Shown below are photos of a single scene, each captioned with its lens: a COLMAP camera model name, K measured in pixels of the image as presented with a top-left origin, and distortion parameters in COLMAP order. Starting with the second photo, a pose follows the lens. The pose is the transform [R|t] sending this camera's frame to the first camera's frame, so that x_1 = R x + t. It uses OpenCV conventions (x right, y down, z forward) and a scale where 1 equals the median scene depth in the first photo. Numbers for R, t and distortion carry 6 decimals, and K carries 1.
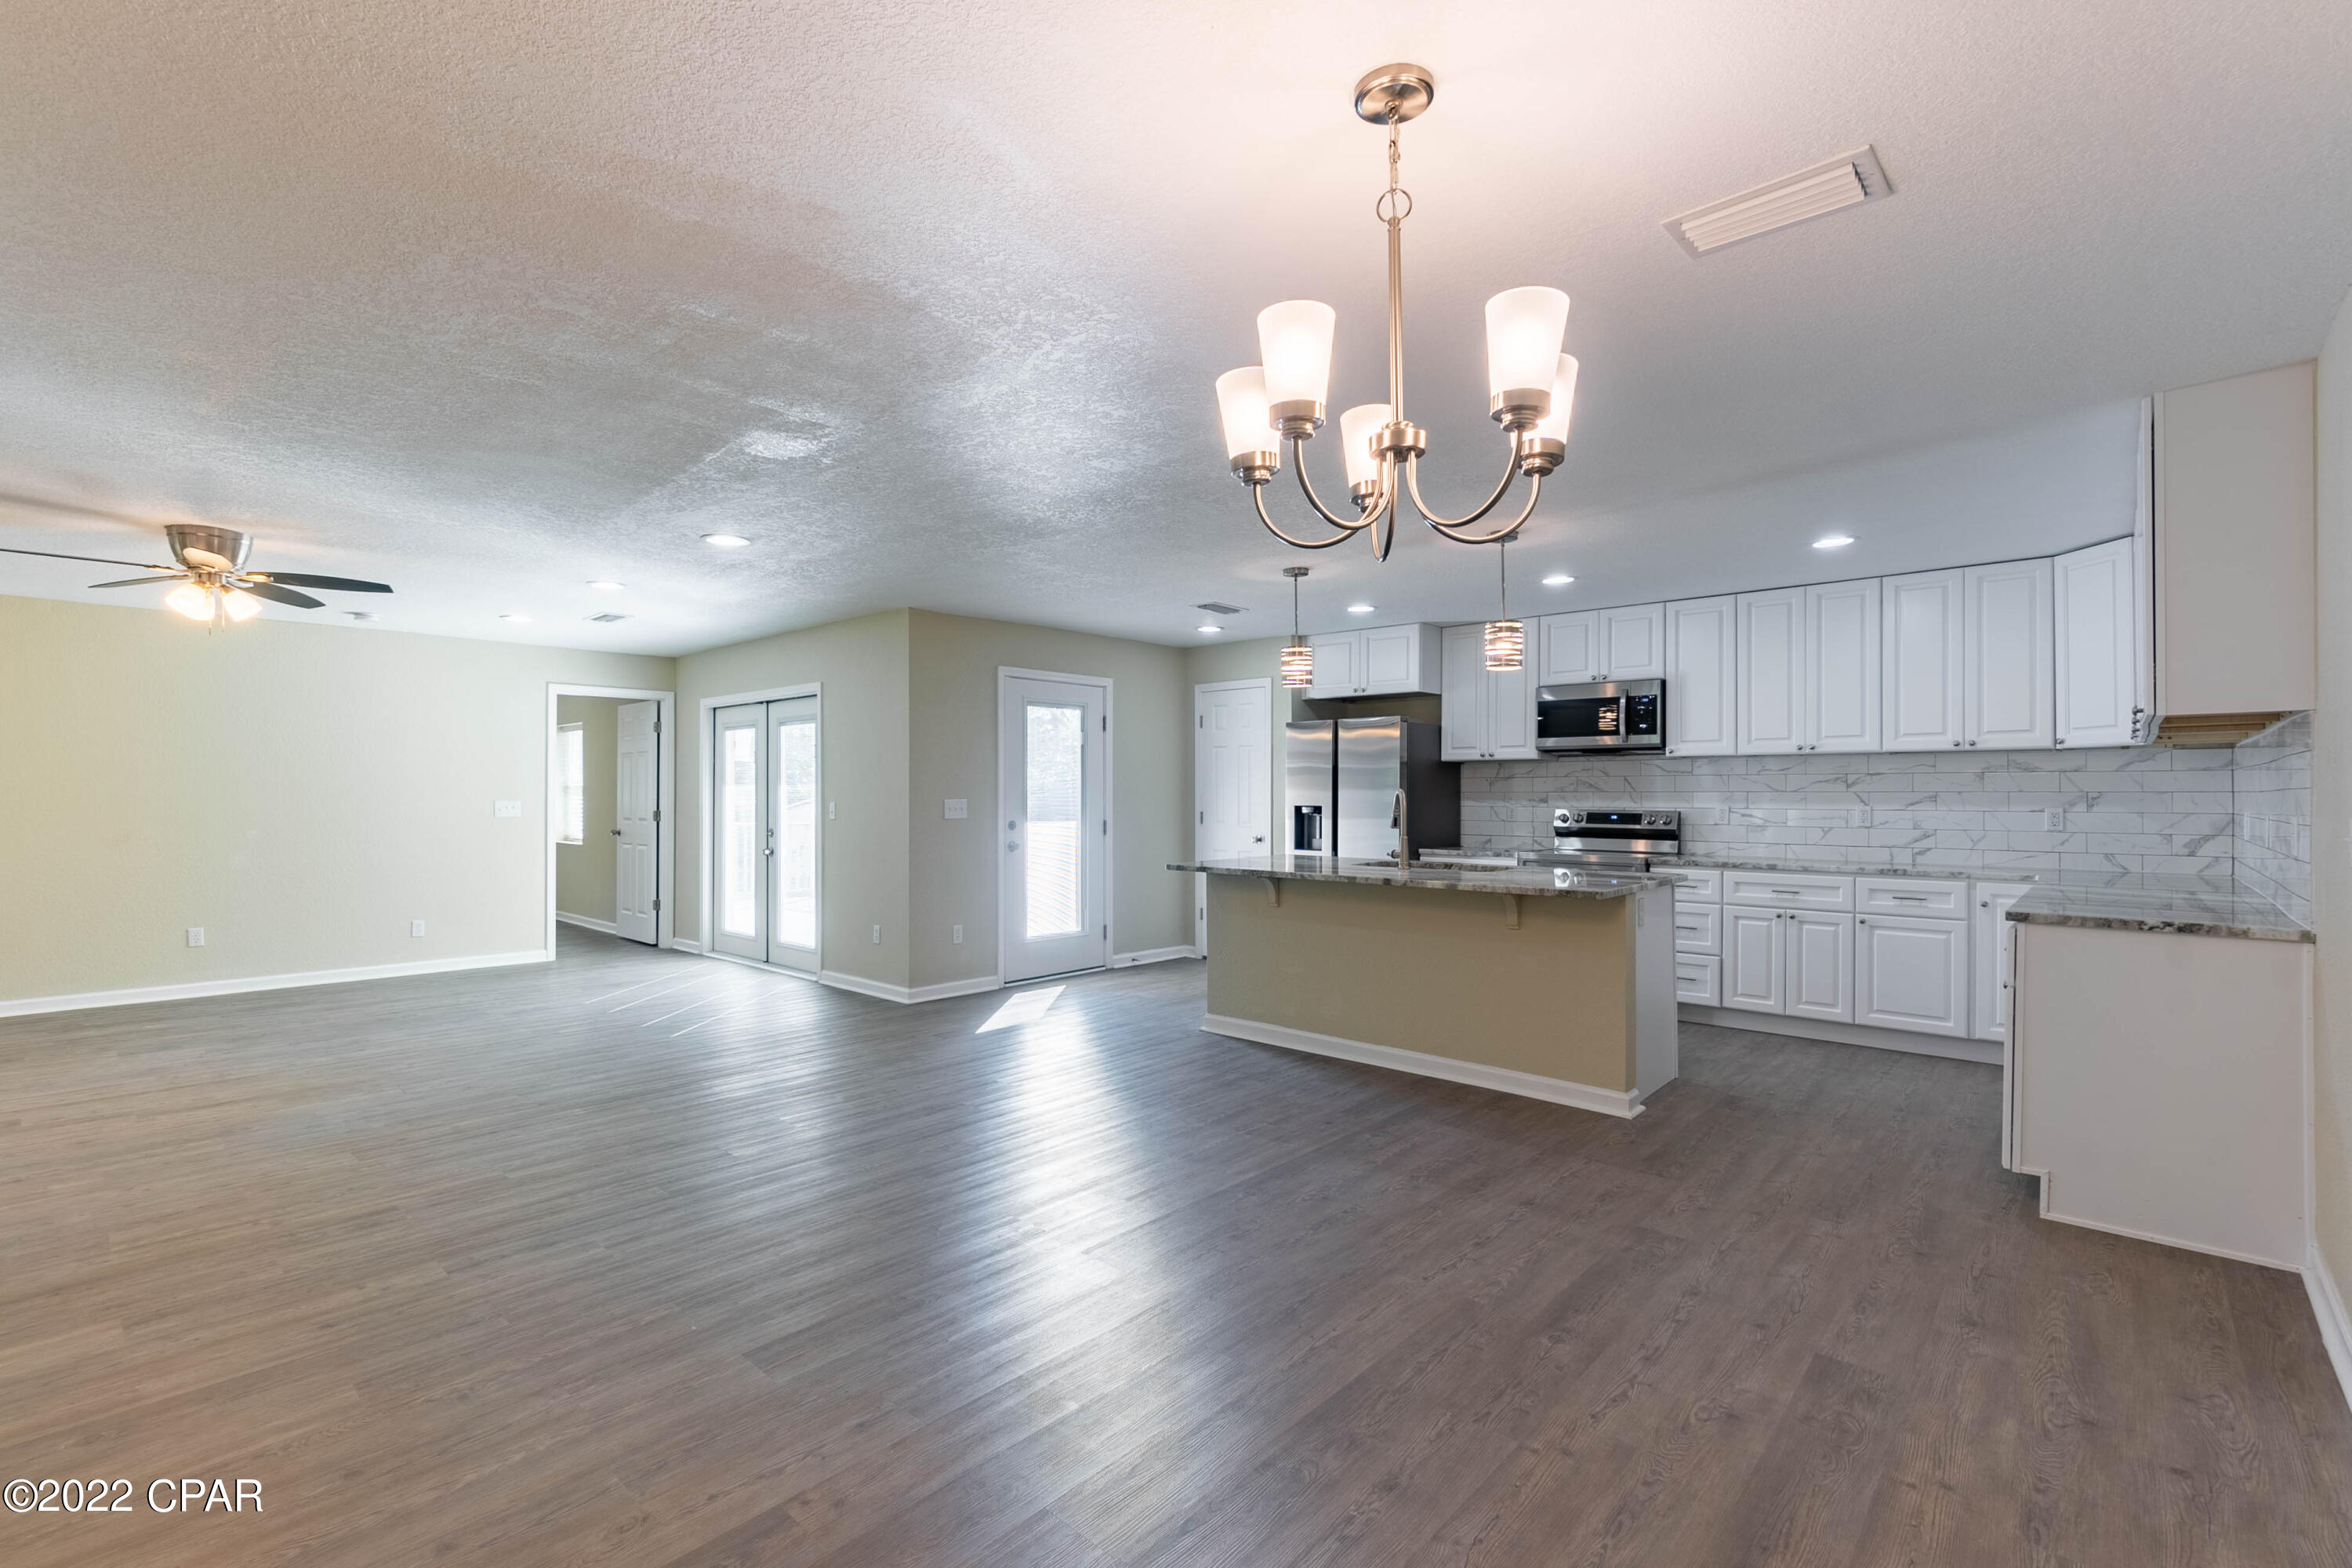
lens RADIAL K [[1041.2, 0, 1169.0], [0, 1041.2, 790.5], [0, 0, 1]] dist [-0.002775, 0.000029]
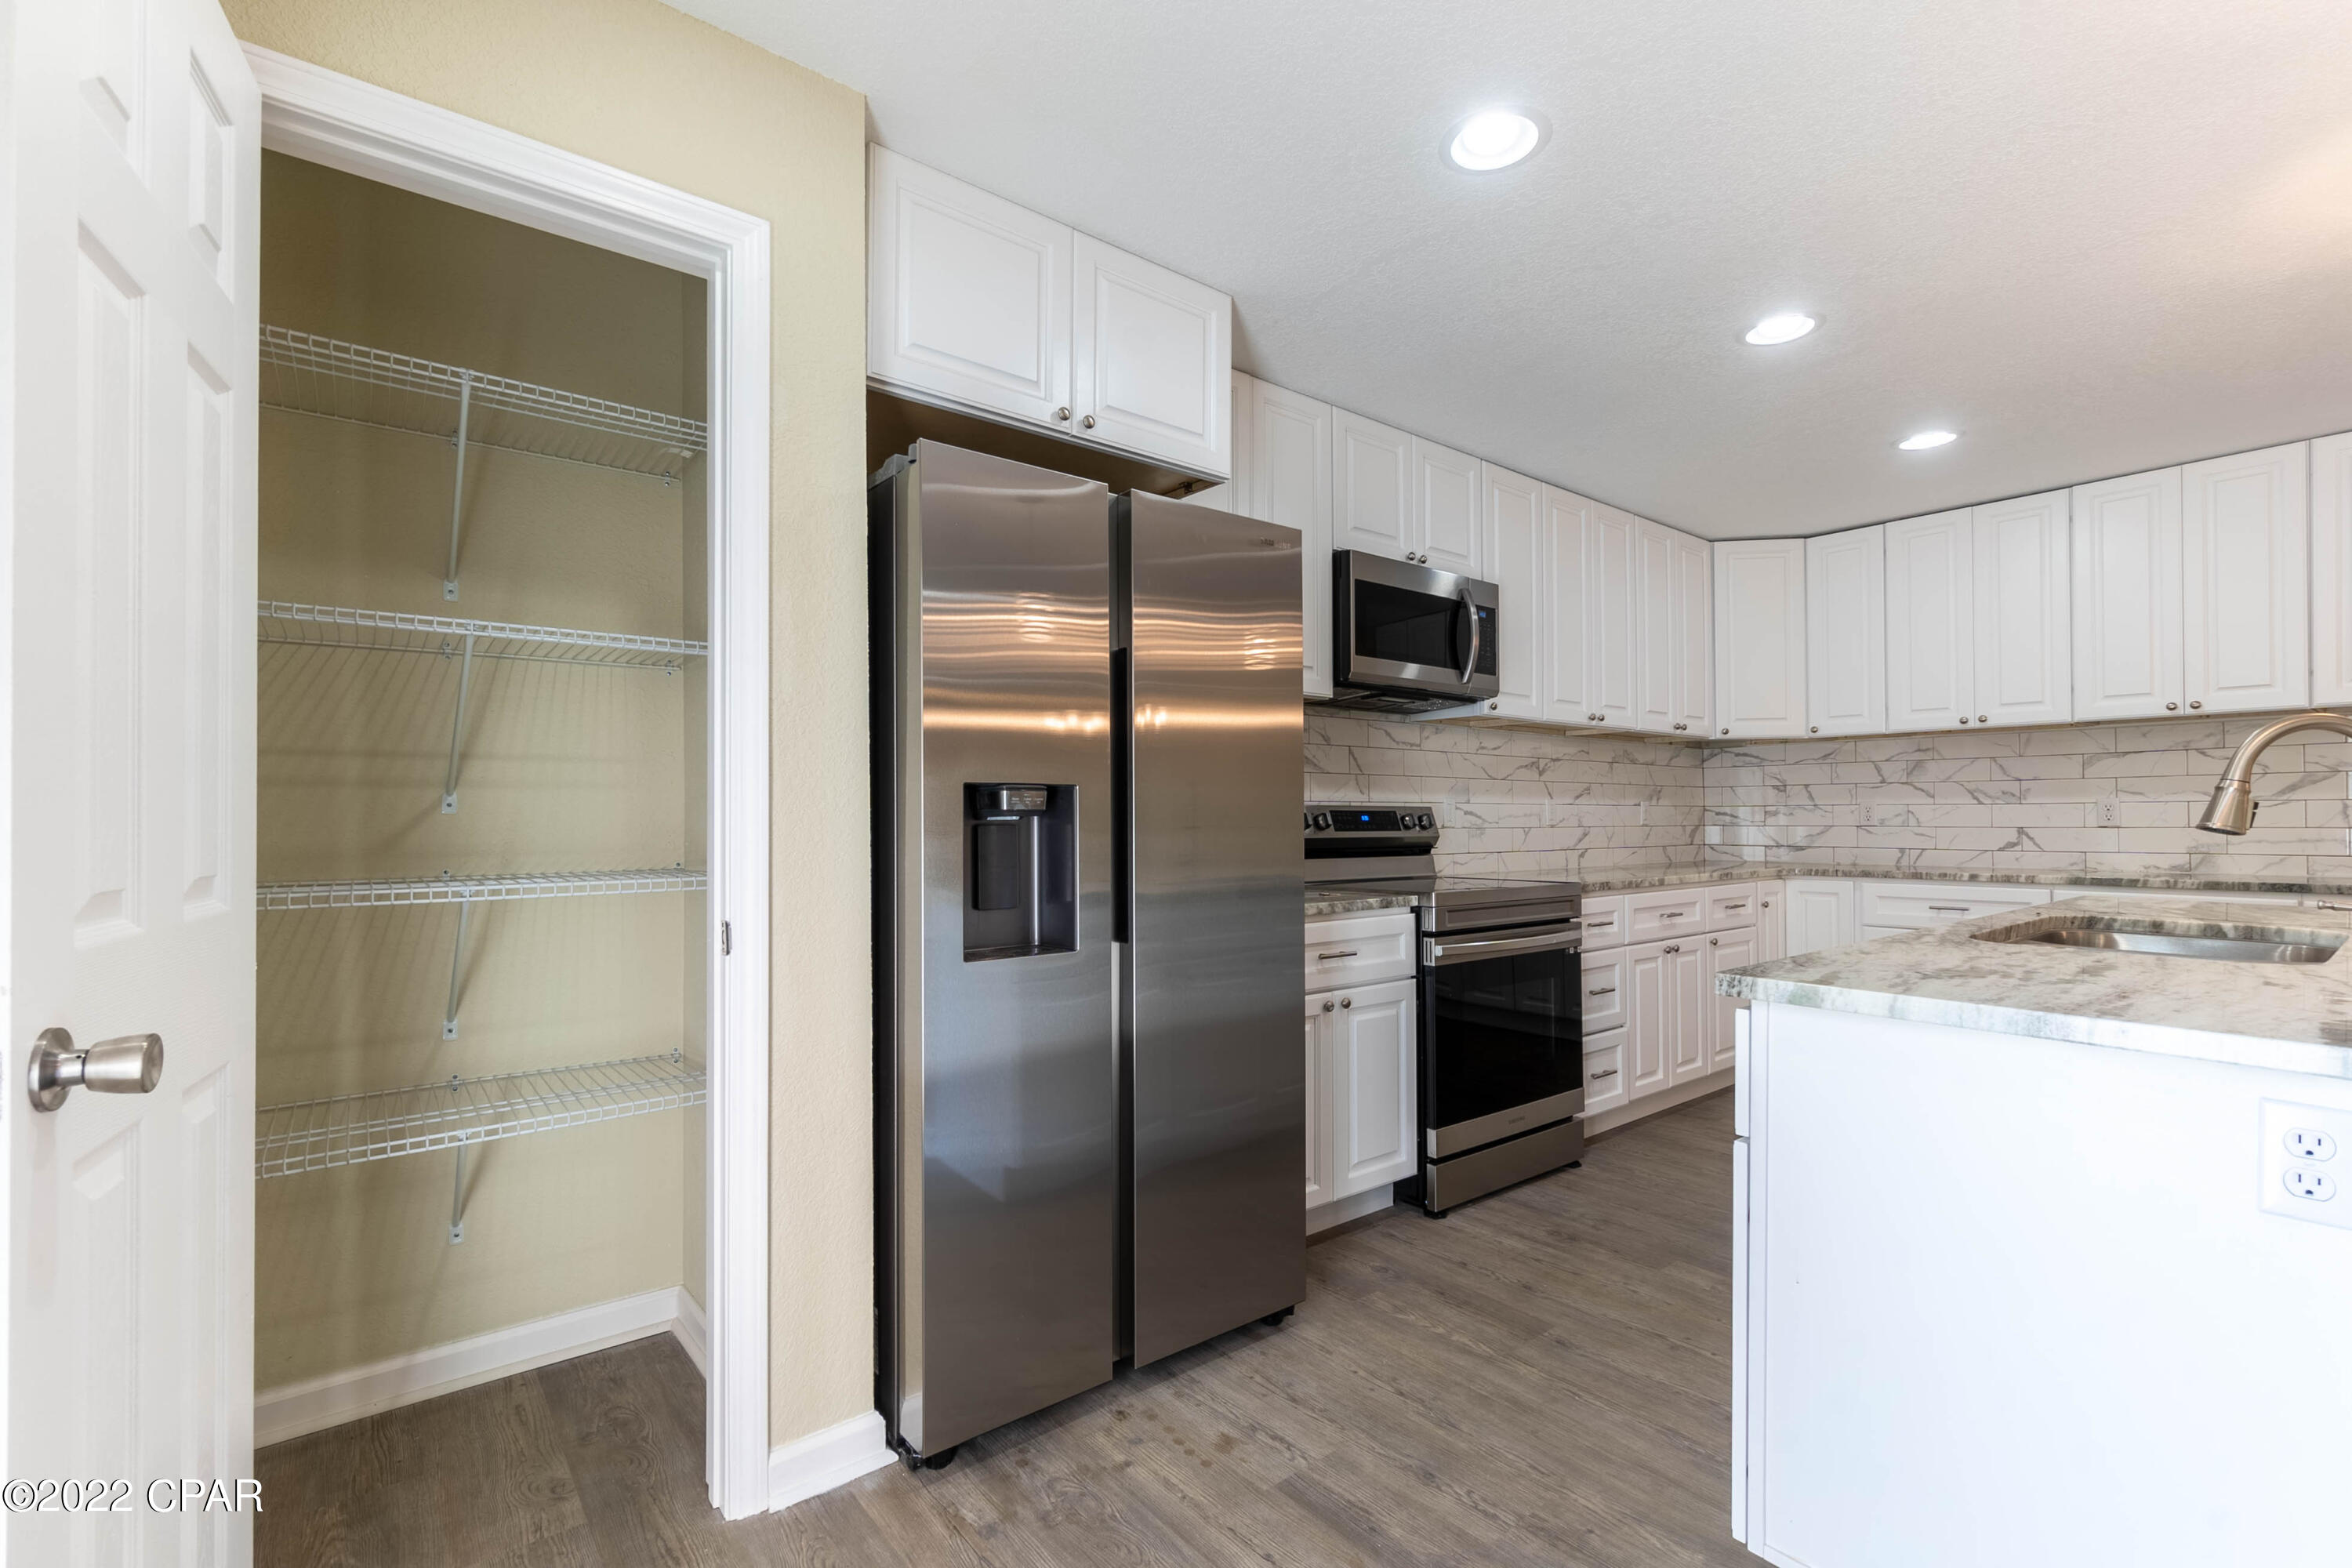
lens RADIAL K [[1009.6, 0, 1177.1], [0, 1009.6, 811.4], [0, 0, 1]] dist [-0.000901, -0.000023]
pose [[0.159820, 0.003778, 0.987139, -0.129791], [-0.002055, 0.999992, -0.003494, 0.026058], [-0.987144, -0.001471, 0.159826, 1.099088]]
